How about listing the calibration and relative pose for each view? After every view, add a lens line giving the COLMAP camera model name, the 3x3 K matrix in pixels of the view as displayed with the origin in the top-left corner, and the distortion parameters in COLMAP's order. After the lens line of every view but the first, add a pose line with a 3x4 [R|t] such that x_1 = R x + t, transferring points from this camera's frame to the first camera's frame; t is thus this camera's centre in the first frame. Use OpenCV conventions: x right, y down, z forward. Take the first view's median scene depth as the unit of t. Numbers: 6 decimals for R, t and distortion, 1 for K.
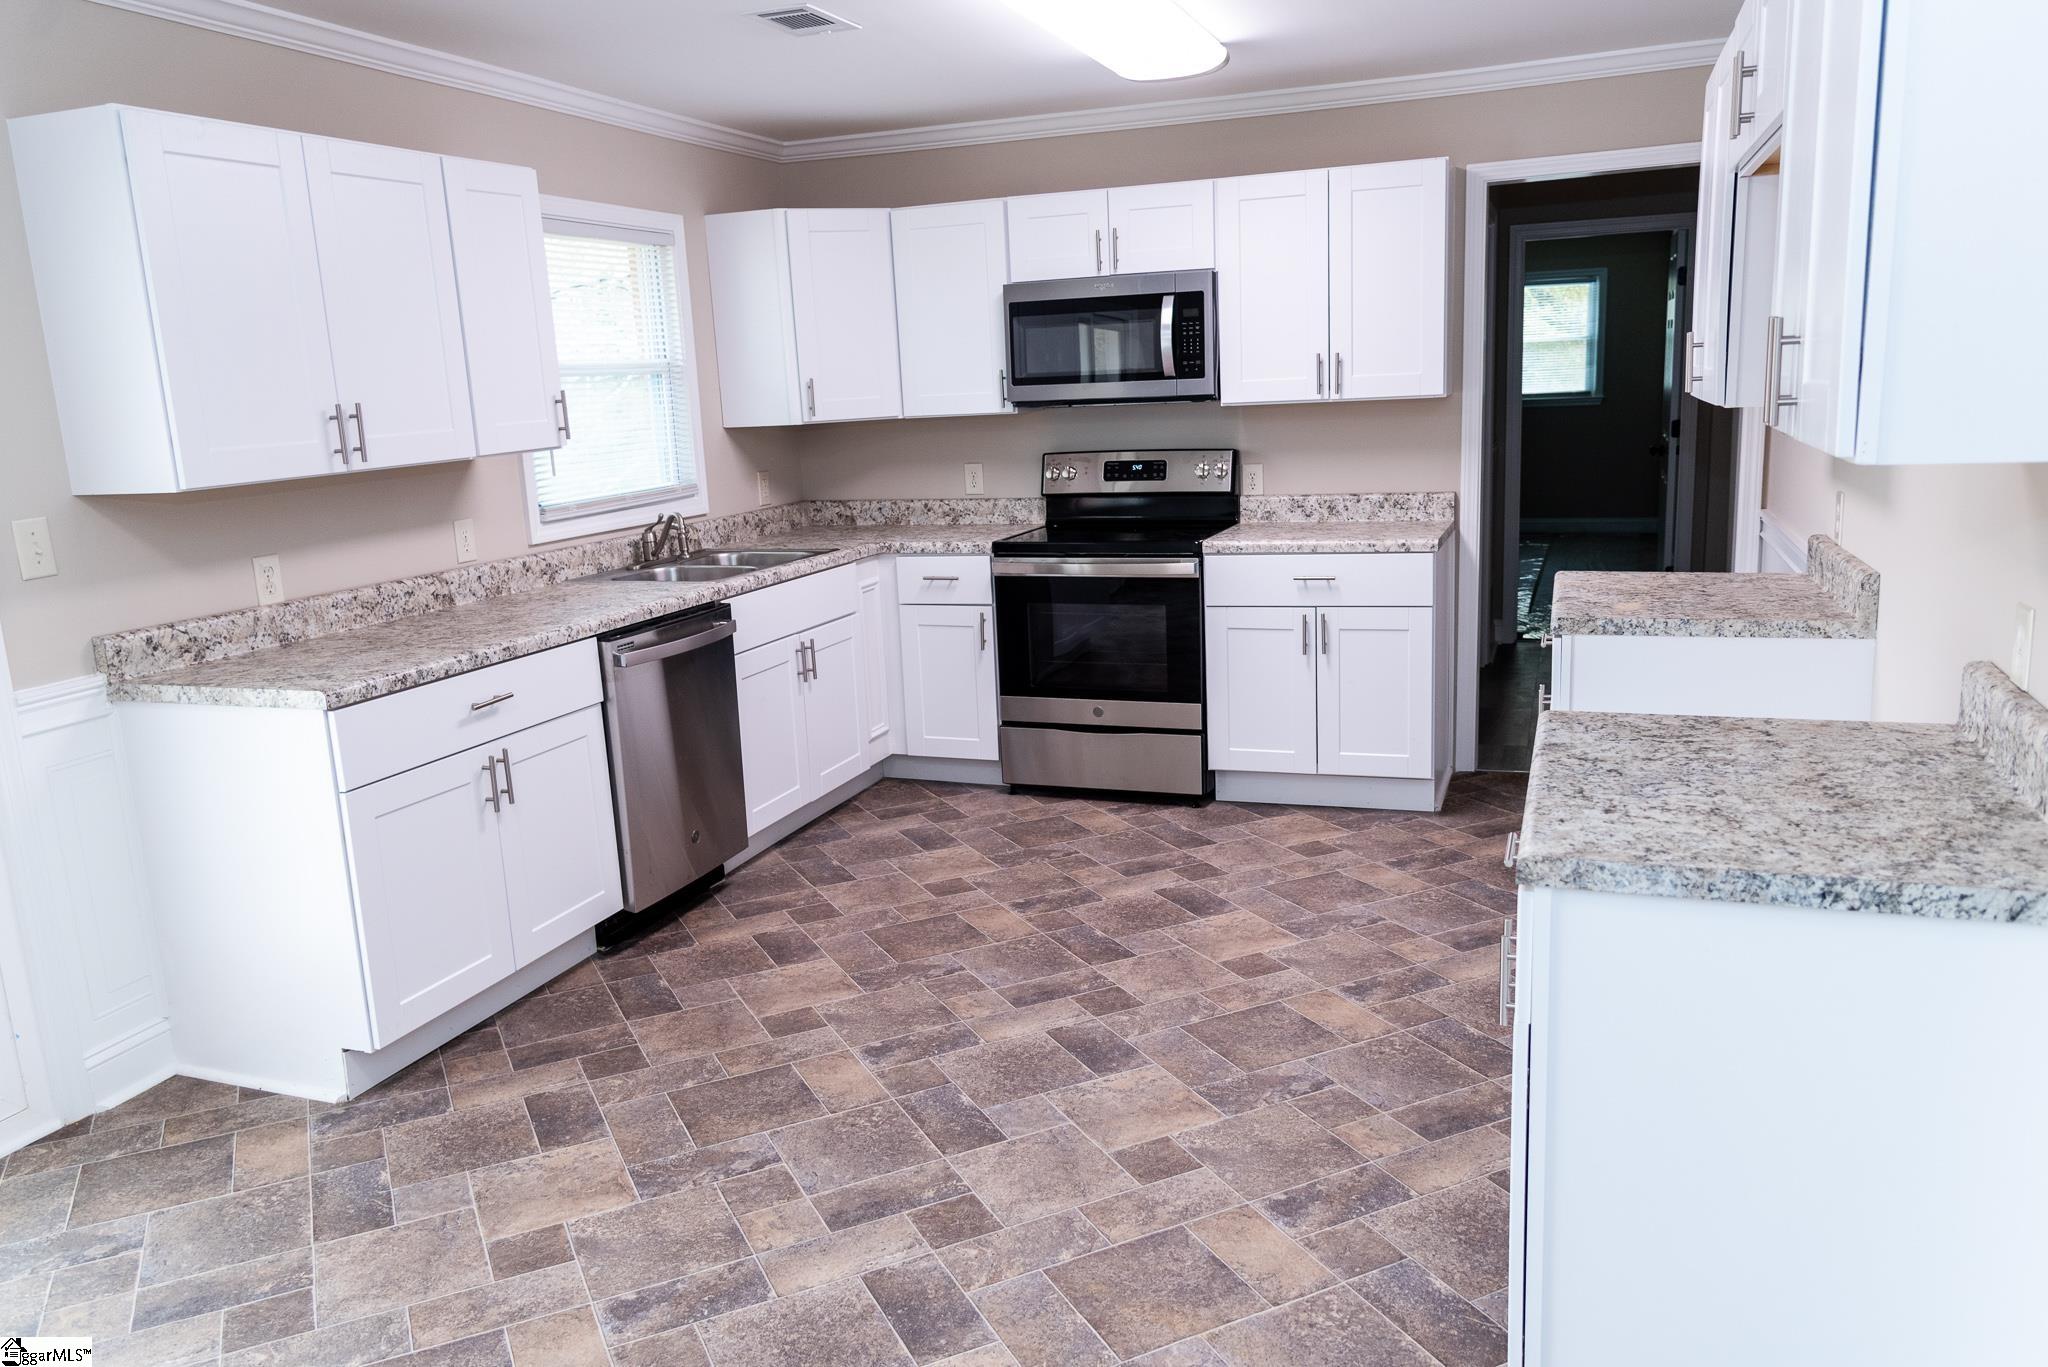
lens RADIAL K [[1449.9, 0, 1024.0], [0, 1449.9, 683.5], [0, 0, 1]] dist [0.030389, -0.029971]
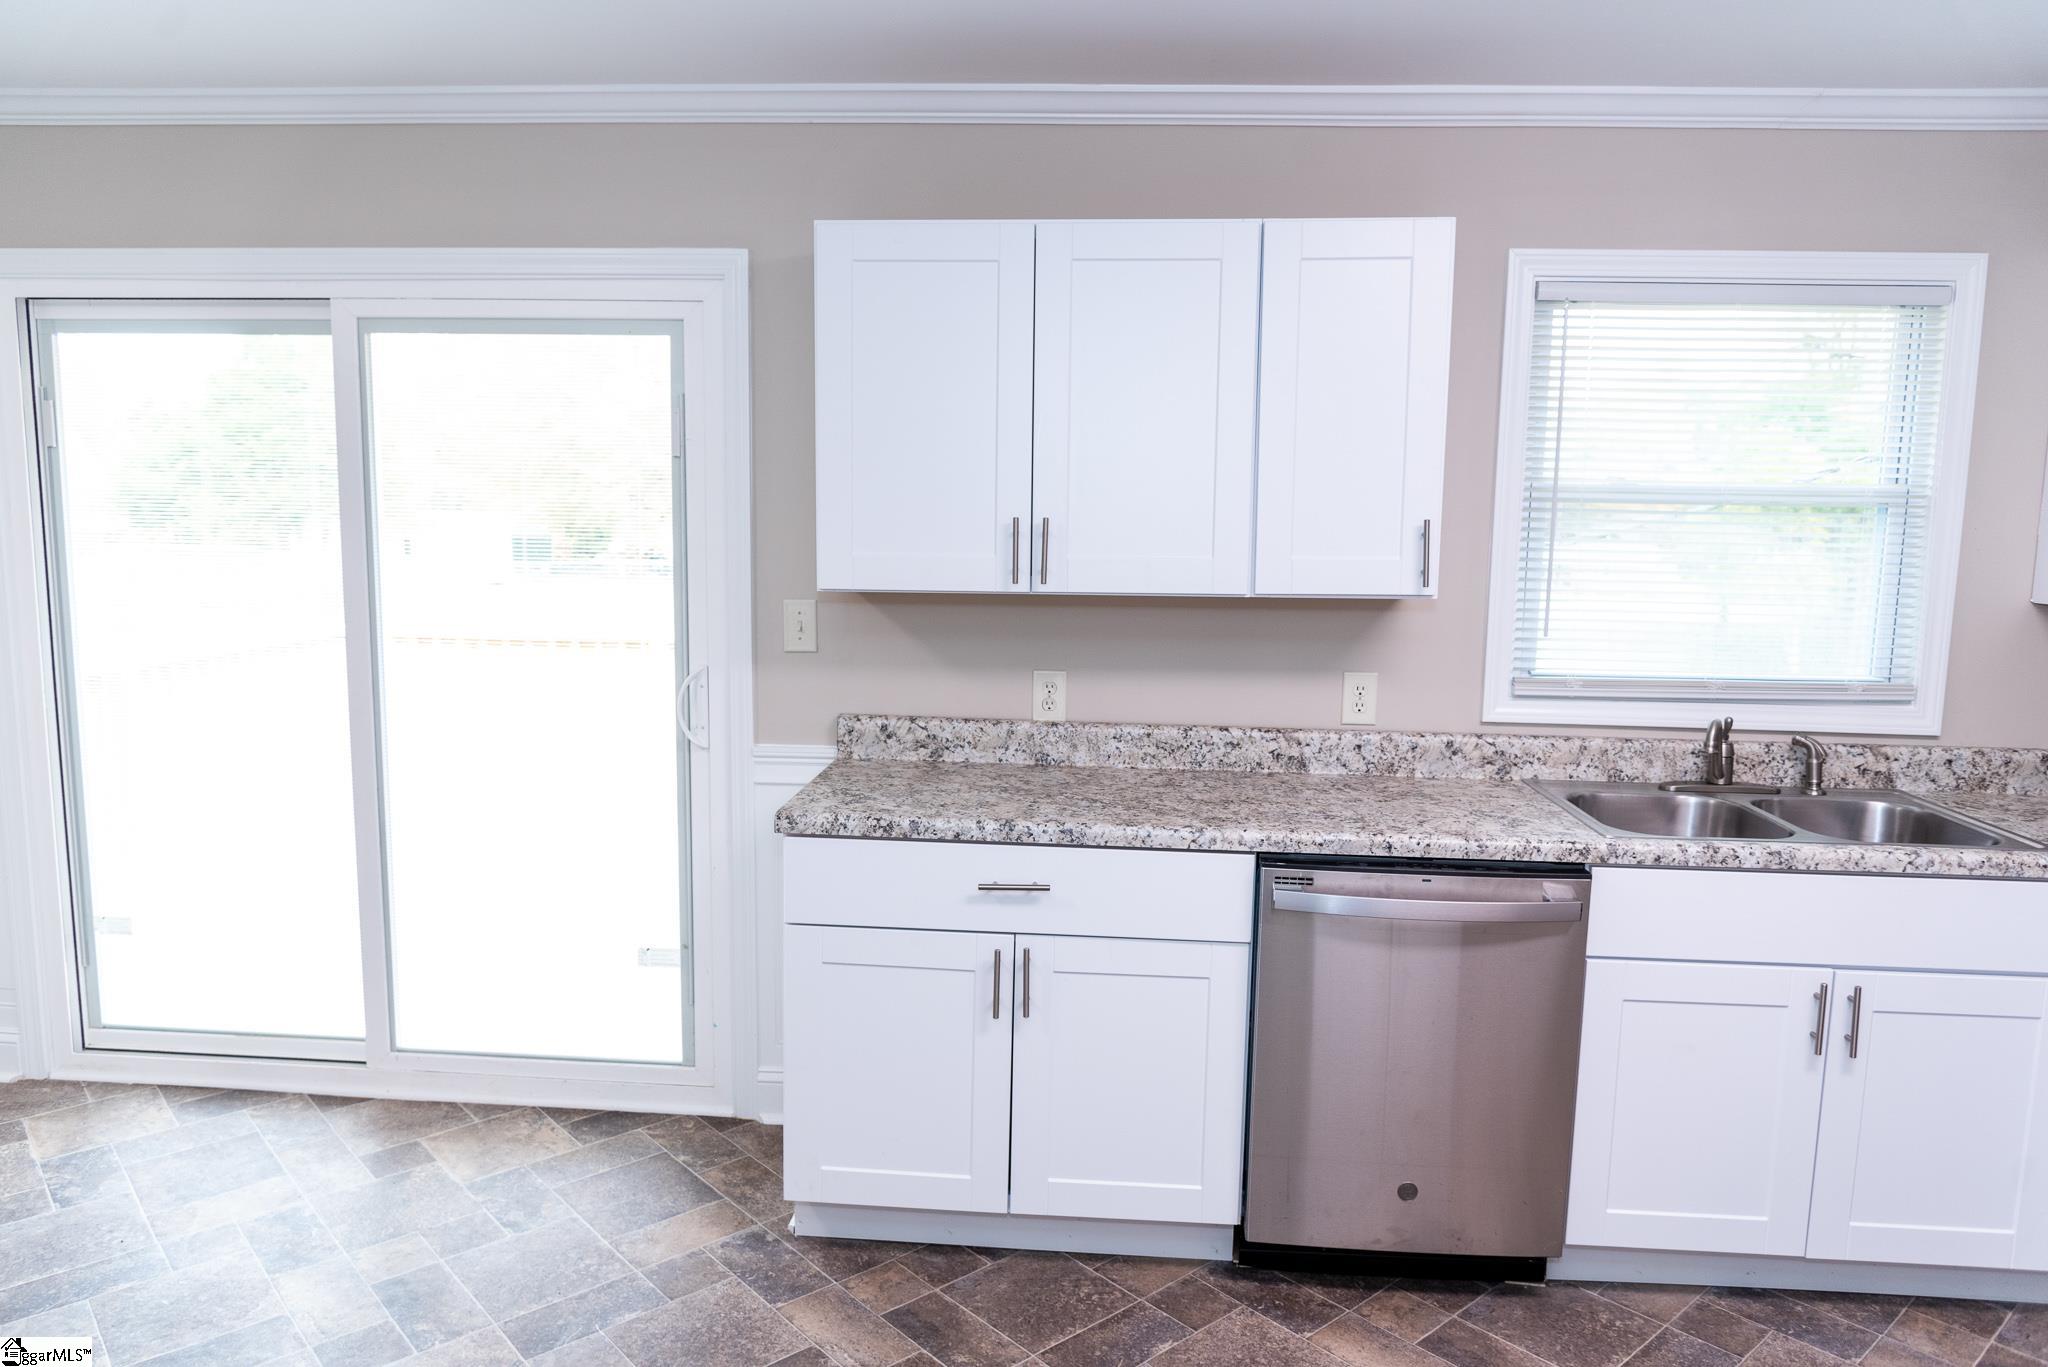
lens RADIAL K [[1381.2, 0, 1024.0], [0, 1381.2, 683.5], [0, 0, 1]] dist [-0.011450, 0.000911]
pose [[0.285350, 0.174247, -0.942451, 0.292153], [-0.229844, 0.967081, 0.109209, -0.155651], [0.930455, 0.185454, 0.316006, 0.626950]]
